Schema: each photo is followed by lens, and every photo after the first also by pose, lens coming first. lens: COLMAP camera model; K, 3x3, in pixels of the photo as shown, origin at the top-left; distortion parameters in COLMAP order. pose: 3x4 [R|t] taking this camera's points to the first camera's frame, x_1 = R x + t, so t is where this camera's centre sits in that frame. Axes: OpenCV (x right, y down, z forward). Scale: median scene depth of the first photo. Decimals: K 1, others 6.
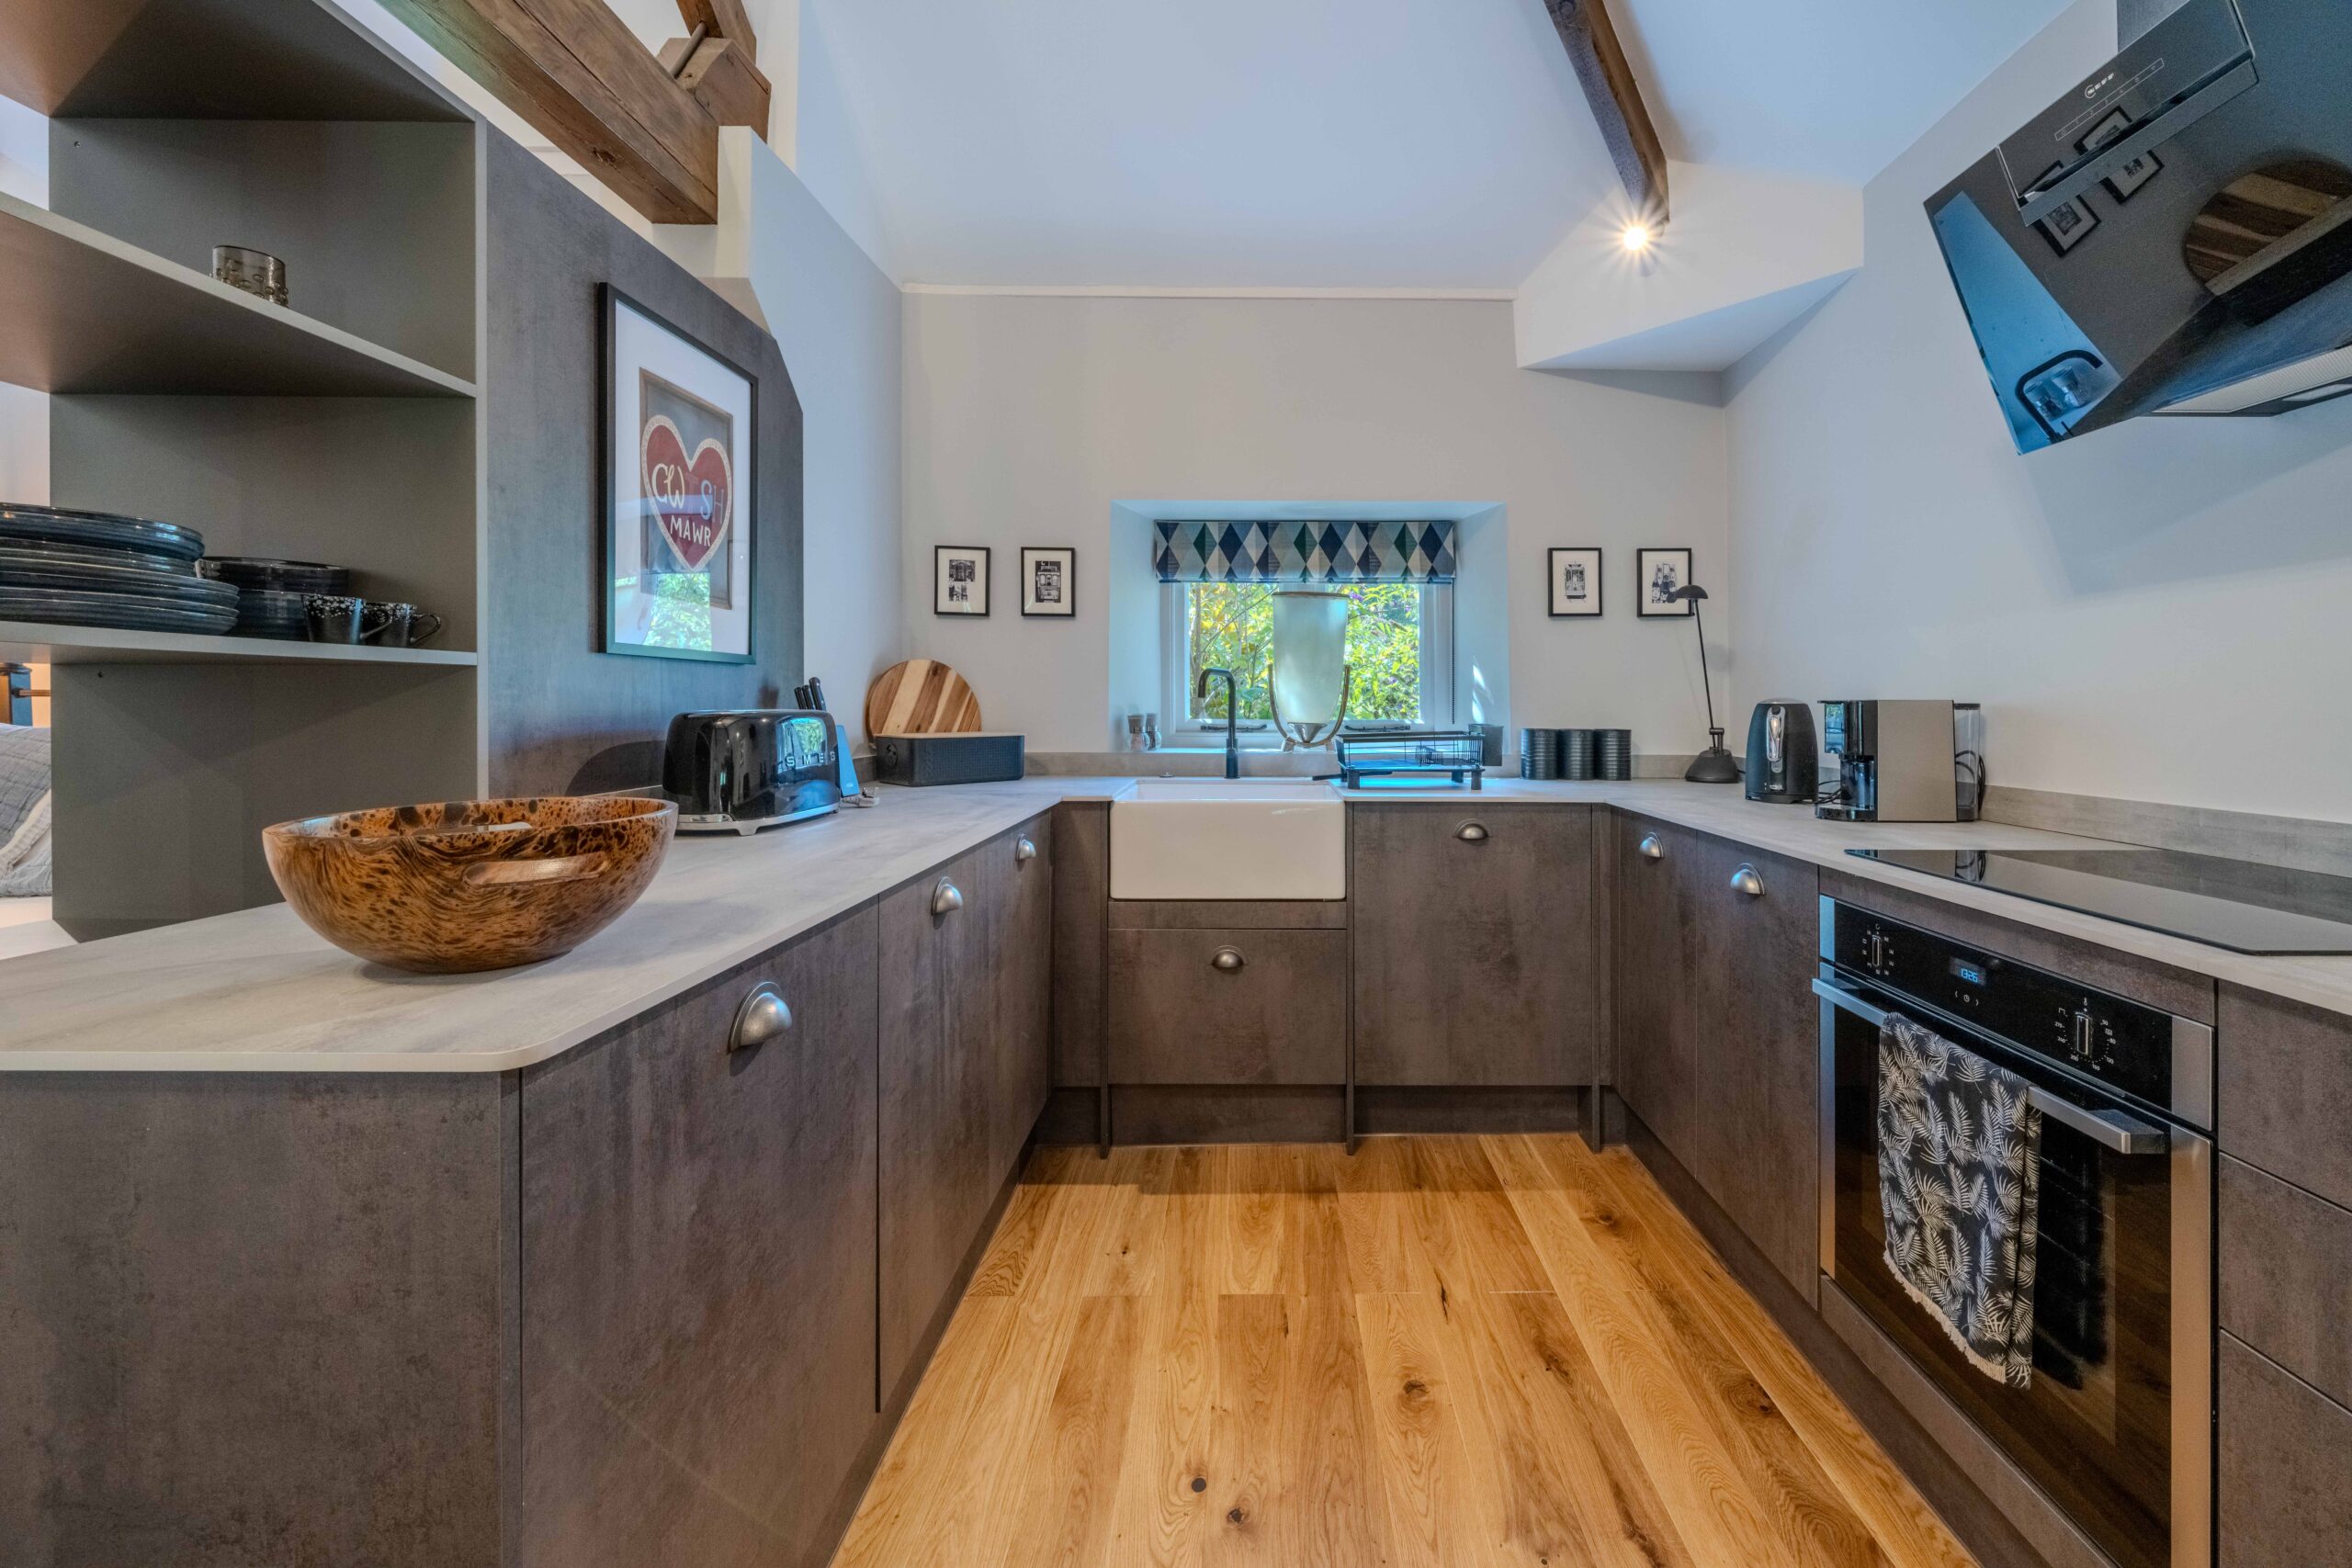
lens RADIAL K [[908.7, 0, 1247.8], [0, 908.7, 695.0], [0, 0, 1]] dist [-0.002101, -0.000542]
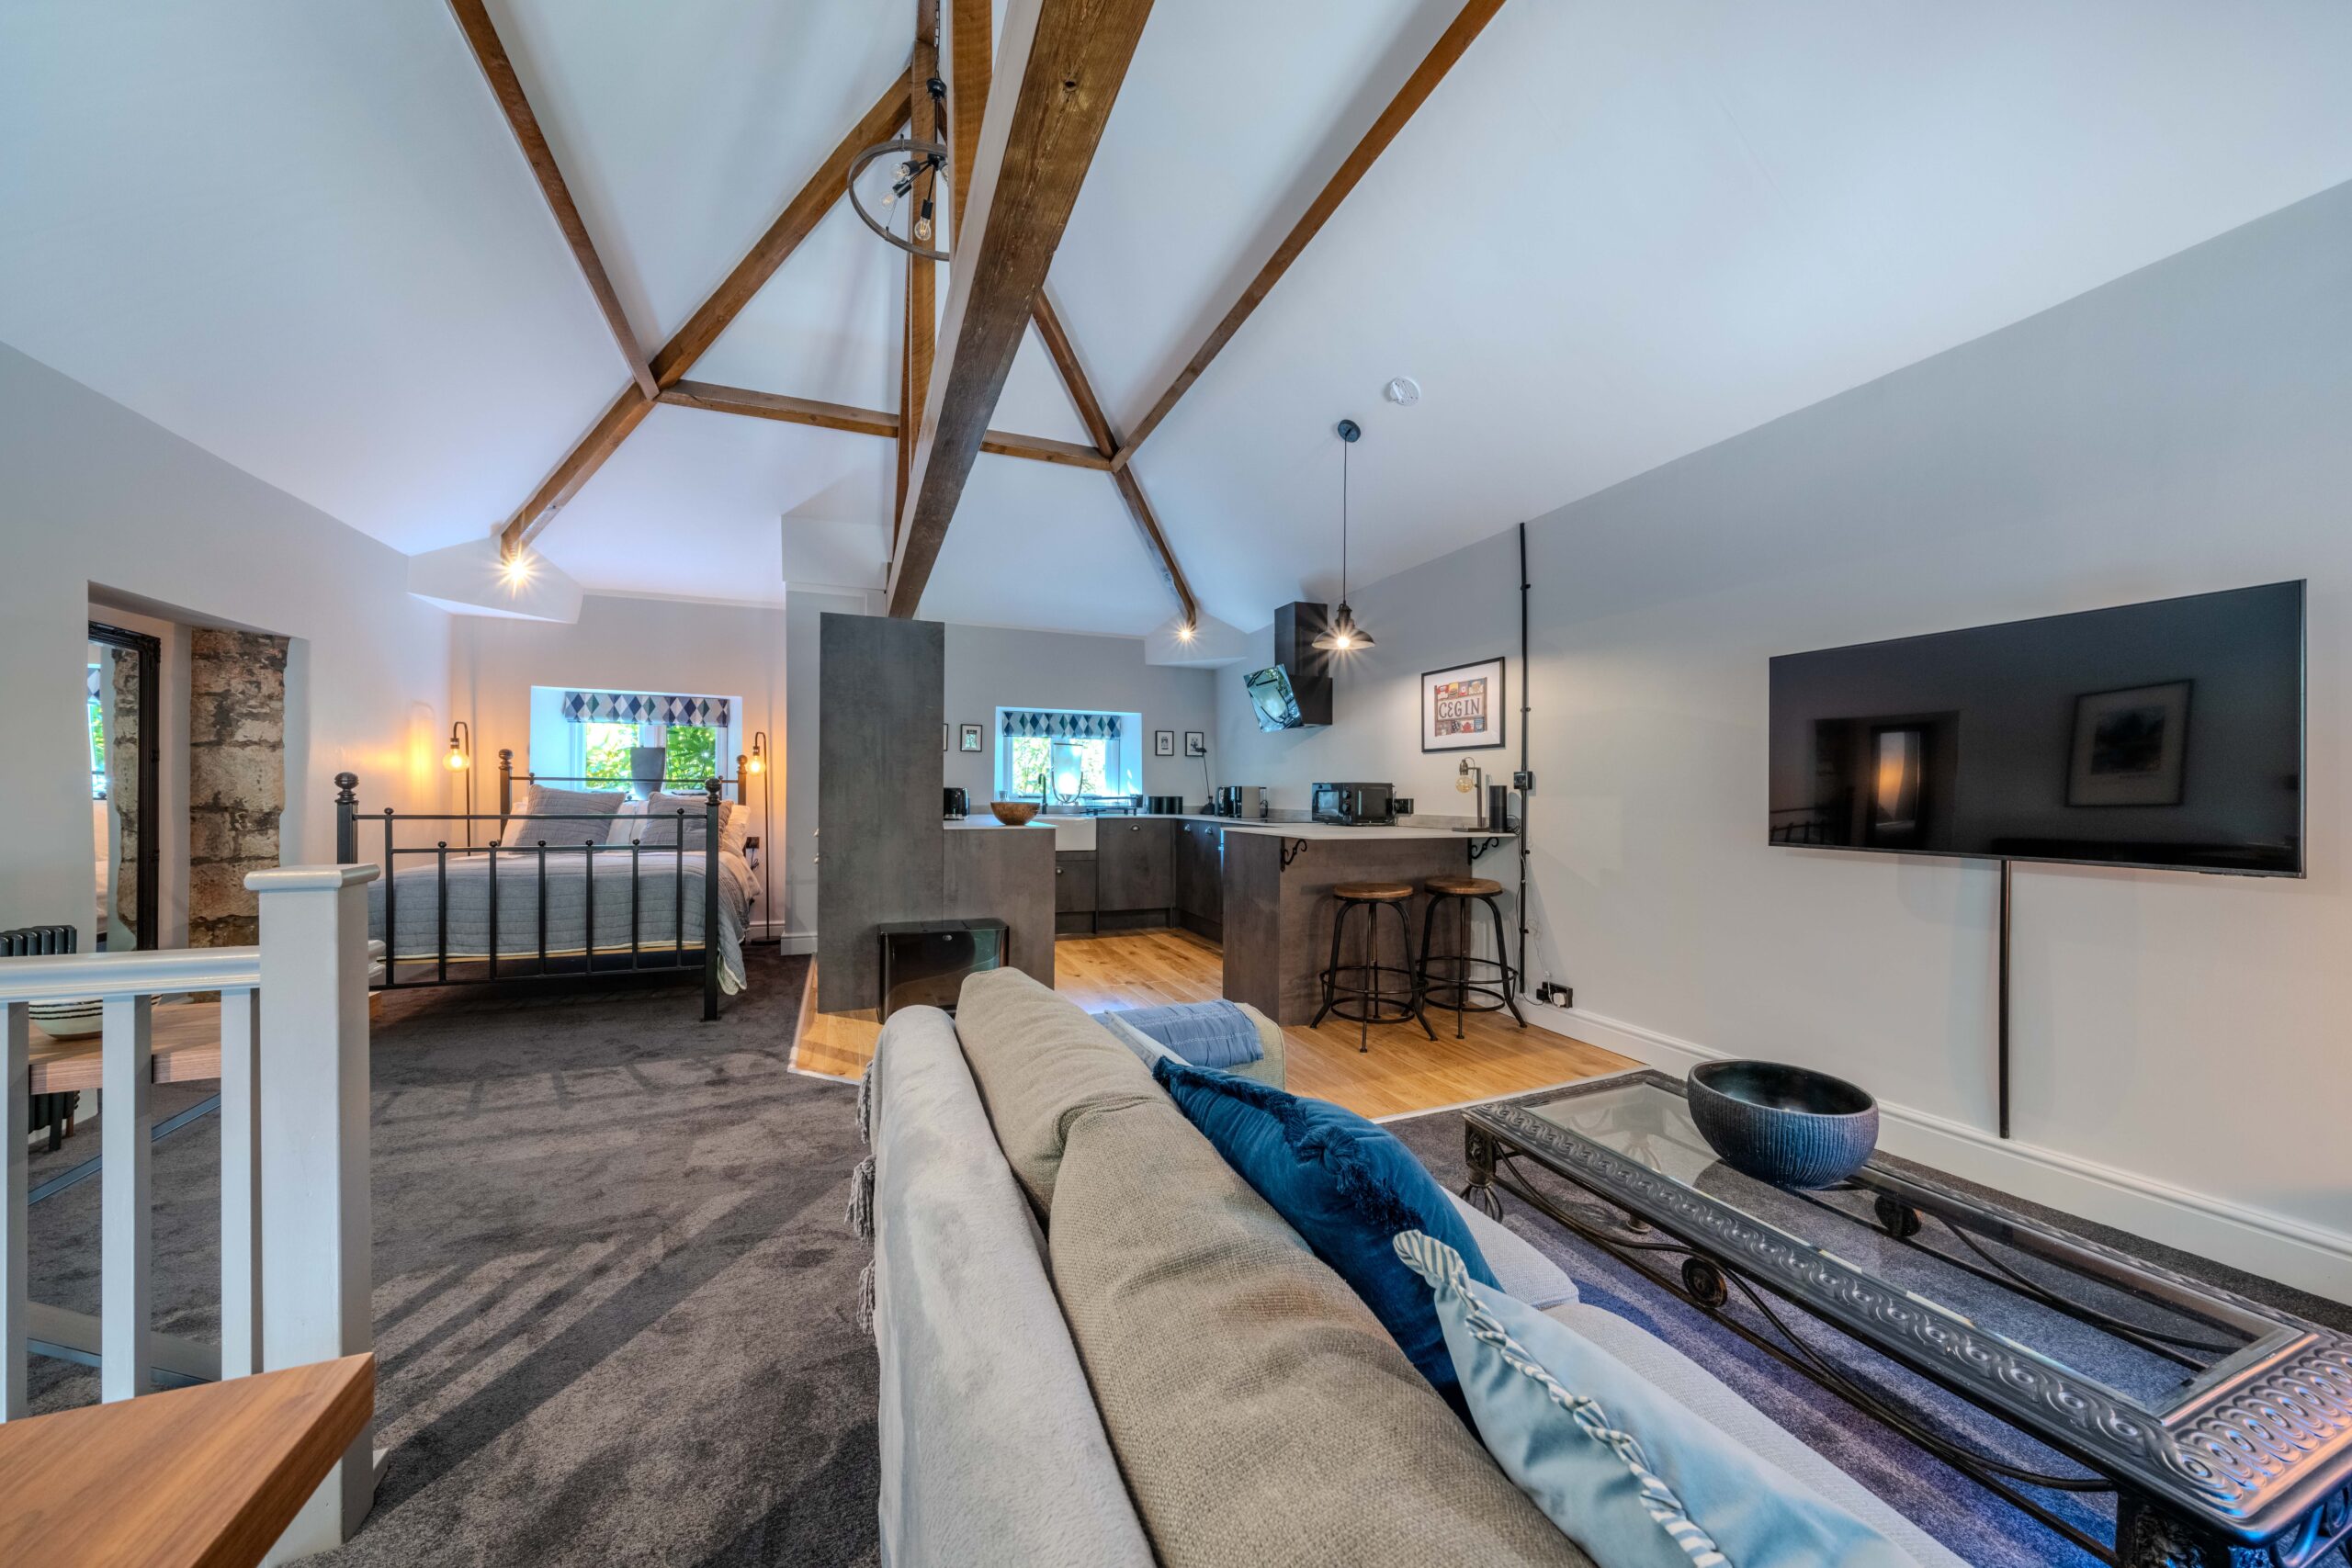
lens RADIAL K [[801.8, 0, 1168.6], [0, 801.8, 788.8], [0, 0, 1]] dist [-0.000177, 0.000031]
pose [[0.929896, 0.005414, 0.367783, -0.611804], [-0.008288, 0.999946, 0.006234, -0.001104], [-0.367730, -0.008845, 0.929891, -1.485094]]
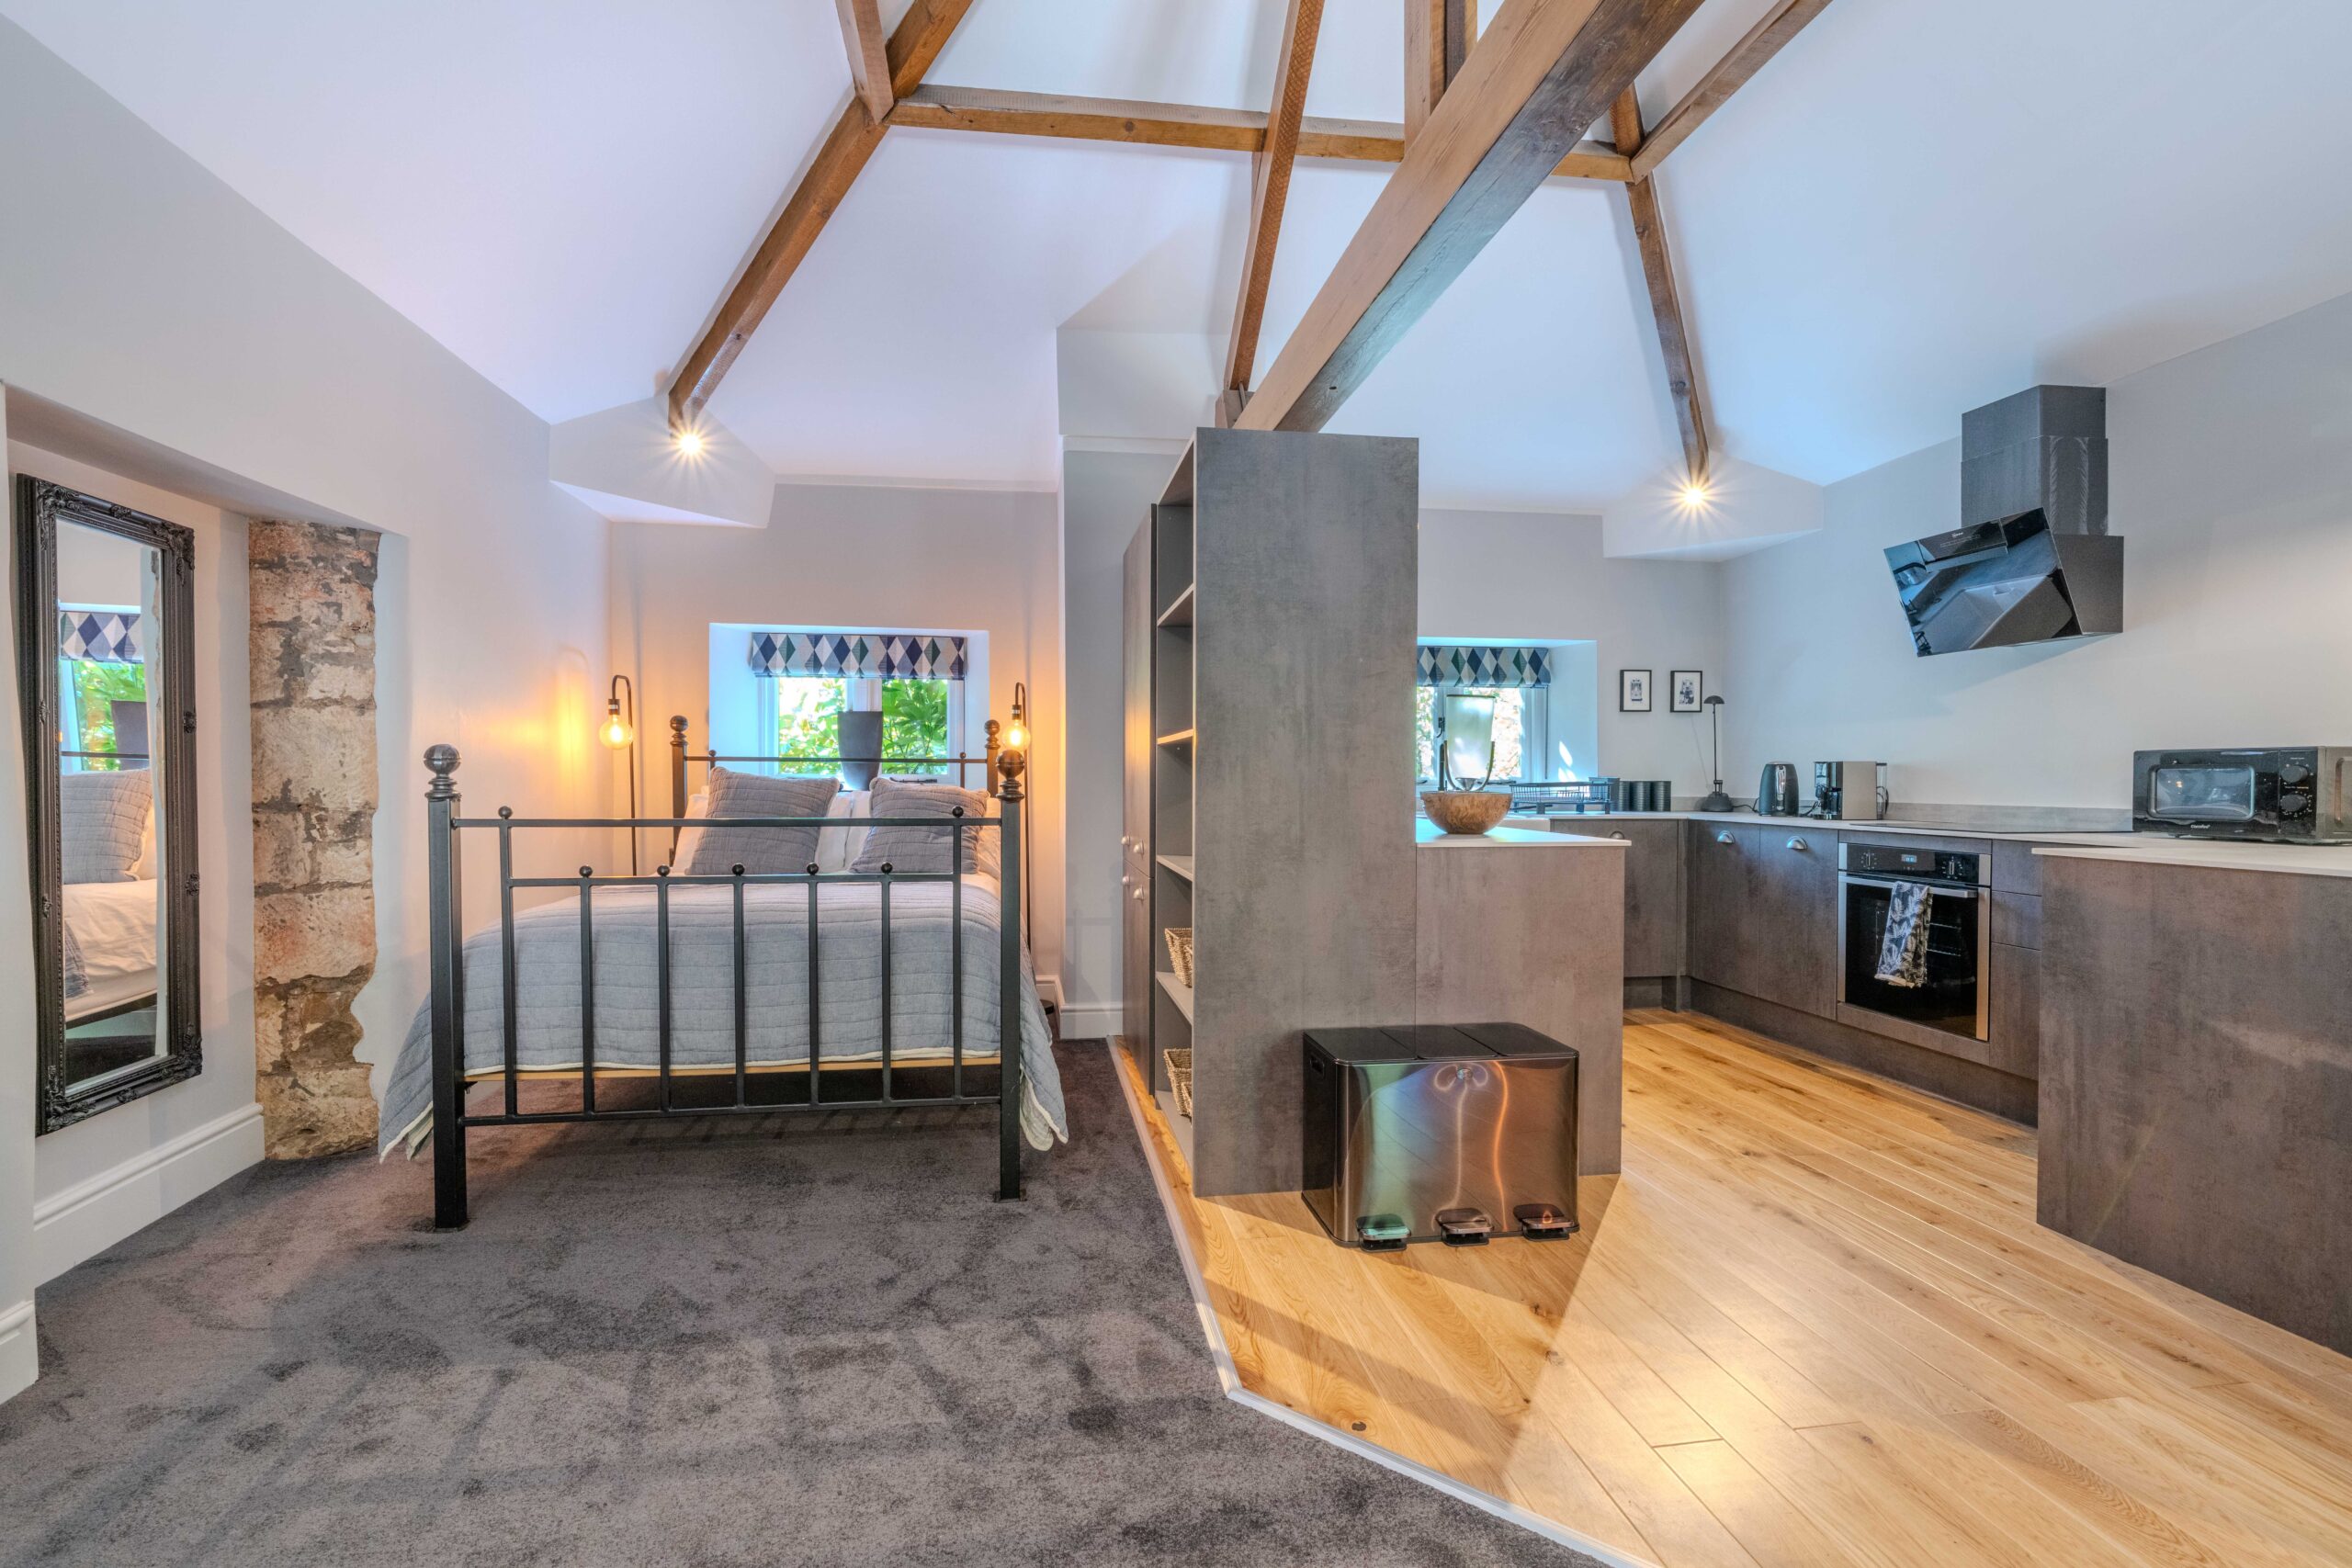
lens RADIAL K [[998.4, 0, 1156.8], [0, 998.4, 782.3], [0, 0, 1]] dist [0.008068, -0.000563]
pose [[0.990985, -0.002018, 0.133957, -0.849608], [-0.000312, 0.999849, 0.017374, 0.010061], [-0.133972, -0.017259, 0.990835, -0.772933]]
